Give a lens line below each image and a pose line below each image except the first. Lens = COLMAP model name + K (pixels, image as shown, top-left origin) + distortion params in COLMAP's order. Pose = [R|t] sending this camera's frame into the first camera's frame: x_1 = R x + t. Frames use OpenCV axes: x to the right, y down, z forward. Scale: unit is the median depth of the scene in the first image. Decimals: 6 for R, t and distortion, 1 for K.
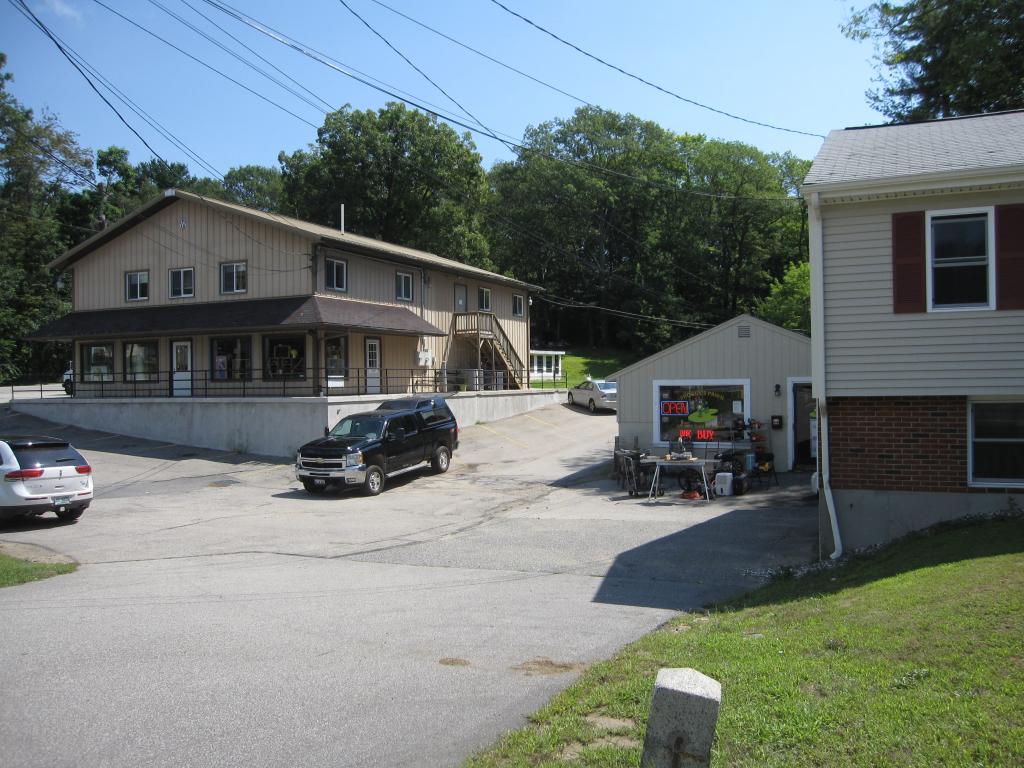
lens RADIAL K [[865.1, 0, 510.6], [0, 865.1, 394.0], [0, 0, 1]] dist [-0.066943, 0.055374]
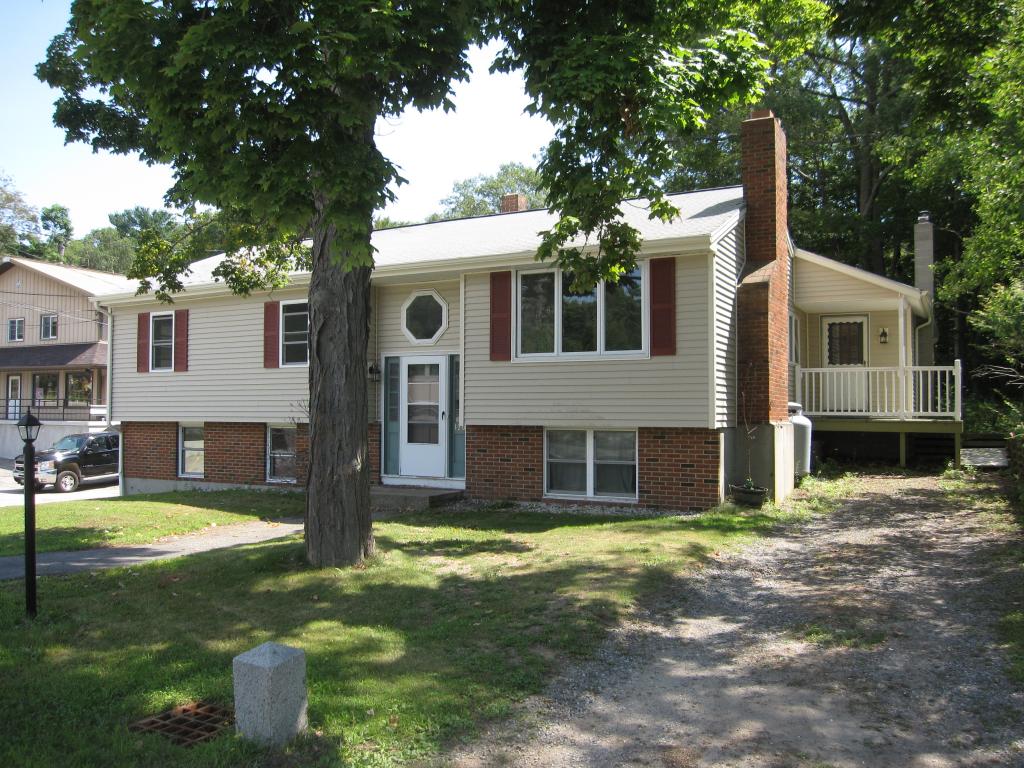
lens RADIAL K [[865.1, 0, 550.9], [0, 865.1, 401.9], [0, 0, 1]] dist [-0.066943, 0.055374]
pose [[0.999268, 0.010154, -0.036896, 0.491265], [-0.011061, 0.999639, -0.024483, -0.001529], [0.036634, 0.024873, 0.999019, -0.241699]]
